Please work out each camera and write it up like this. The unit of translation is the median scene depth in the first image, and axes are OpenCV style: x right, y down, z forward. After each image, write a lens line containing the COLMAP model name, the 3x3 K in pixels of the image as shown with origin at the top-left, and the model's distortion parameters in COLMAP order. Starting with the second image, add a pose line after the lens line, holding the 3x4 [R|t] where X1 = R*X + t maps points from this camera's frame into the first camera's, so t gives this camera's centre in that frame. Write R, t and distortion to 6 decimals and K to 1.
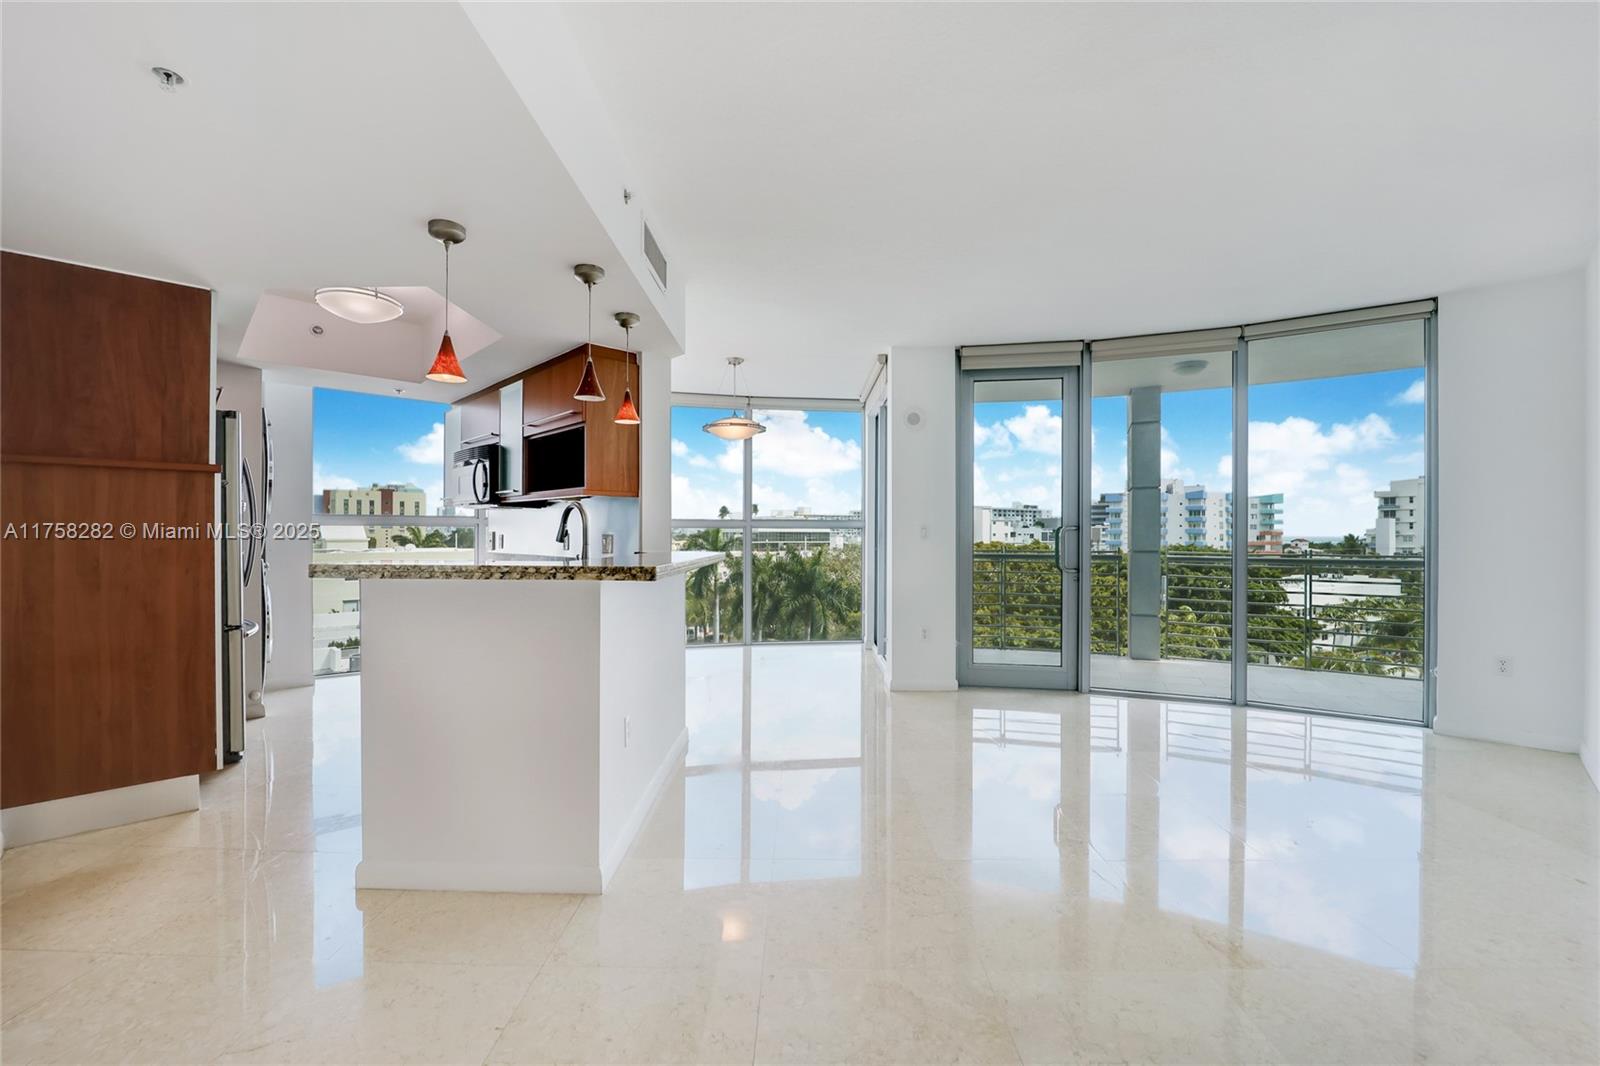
lens RADIAL K [[672.3, 0, 791.4], [0, 672.3, 533.9], [0, 0, 1]] dist [0.011694, -0.002416]
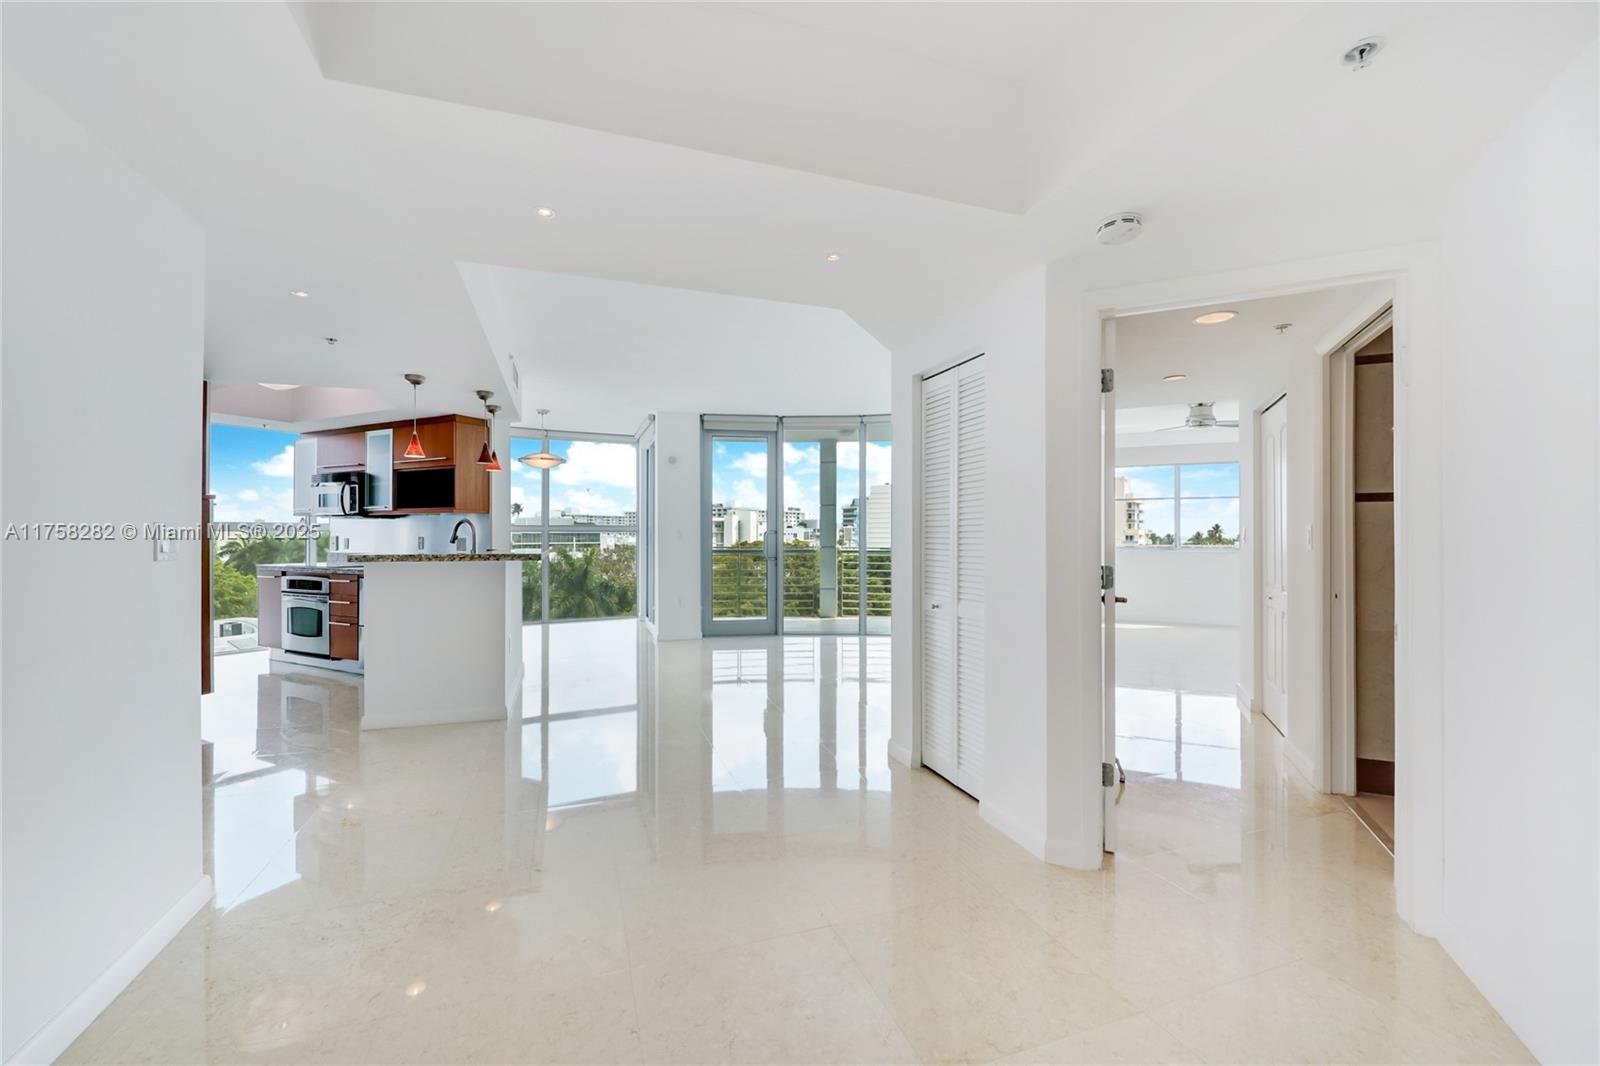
lens RADIAL K [[672.3, 0, 798.0], [0, 672.3, 538.4], [0, 0, 1]] dist [0.011694, -0.002416]
pose [[0.941340, -0.004823, 0.337426, -0.045140], [0.002626, 0.999972, 0.006967, -0.003890], [-0.337451, -0.005672, 0.941326, -0.367378]]
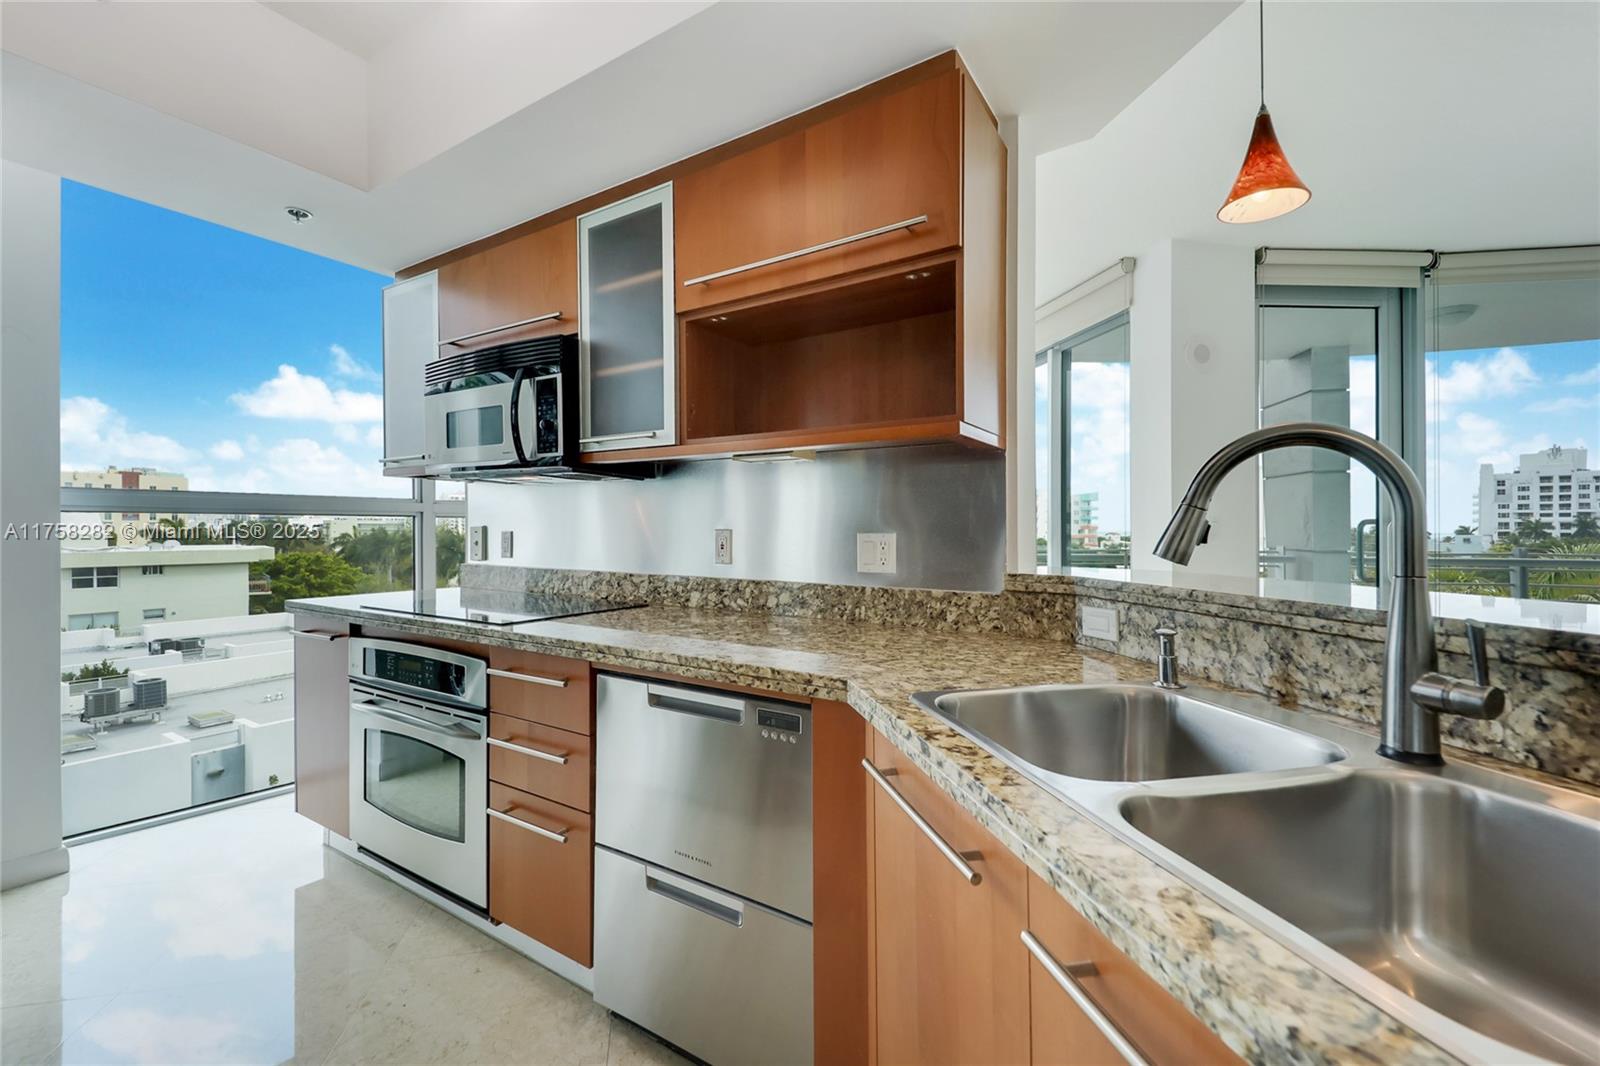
lens RADIAL K [[672.3, 0, 798.0], [0, 672.3, 534.6], [0, 0, 1]] dist [0.011694, -0.002416]
pose [[0.971388, -0.001698, 0.237492, -0.252898], [-0.000670, 0.999951, 0.009889, -0.001350], [-0.237498, -0.009766, 0.971339, 0.330269]]
